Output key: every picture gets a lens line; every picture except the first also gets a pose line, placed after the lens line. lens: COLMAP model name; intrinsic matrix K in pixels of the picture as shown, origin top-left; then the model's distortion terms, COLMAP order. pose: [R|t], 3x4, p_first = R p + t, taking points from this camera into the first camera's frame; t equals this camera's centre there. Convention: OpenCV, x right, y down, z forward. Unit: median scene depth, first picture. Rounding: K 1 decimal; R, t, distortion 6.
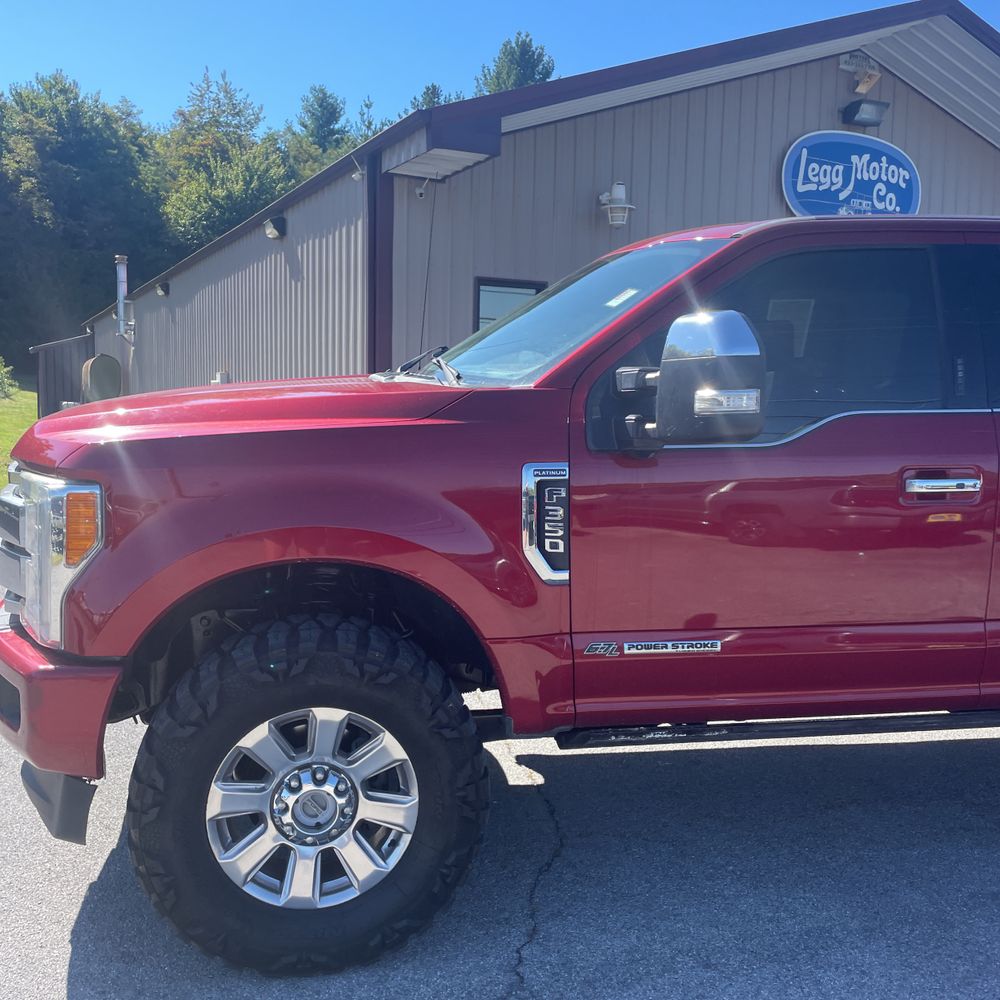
lens RADIAL K [[1029.6, 0, 482.3], [0, 1029.6, 486.0], [0, 0, 1]] dist [0.041938, 0.000000]
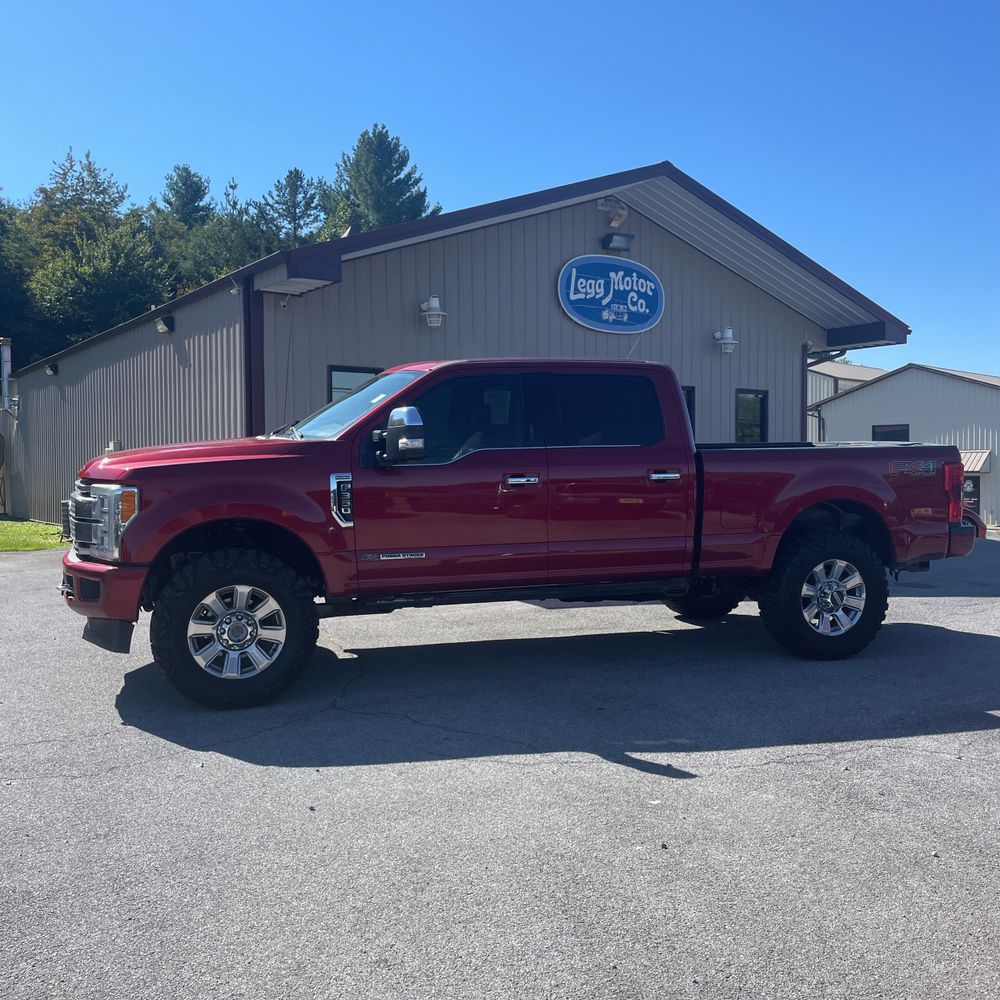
lens RADIAL K [[1029.6, 0, 507.9], [0, 1029.6, 497.8], [0, 0, 1]] dist [0.041938, 0.000000]
pose [[0.989080, -0.027631, 0.144763, 0.022643], [0.035040, 0.998190, -0.048884, 0.036008], [-0.143151, 0.053423, 0.988258, -0.298233]]
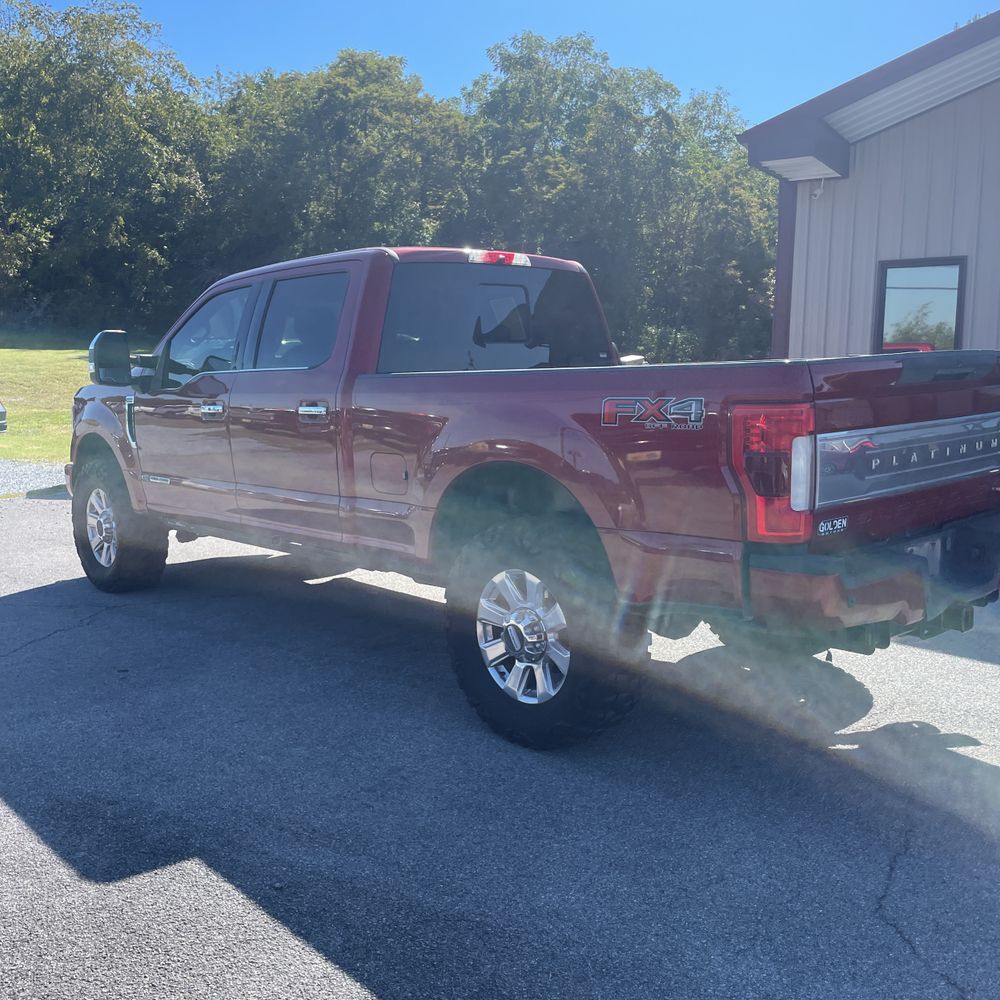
lens RADIAL K [[1029.6, 0, 490.9], [0, 1029.6, 506.5], [0, 0, 1]] dist [0.041938, 0.000000]
pose [[0.531316, 0.085817, -0.842816, 0.600567], [-0.071948, 0.995833, 0.056041, 0.009095], [0.844113, 0.030864, 0.535276, 0.100863]]
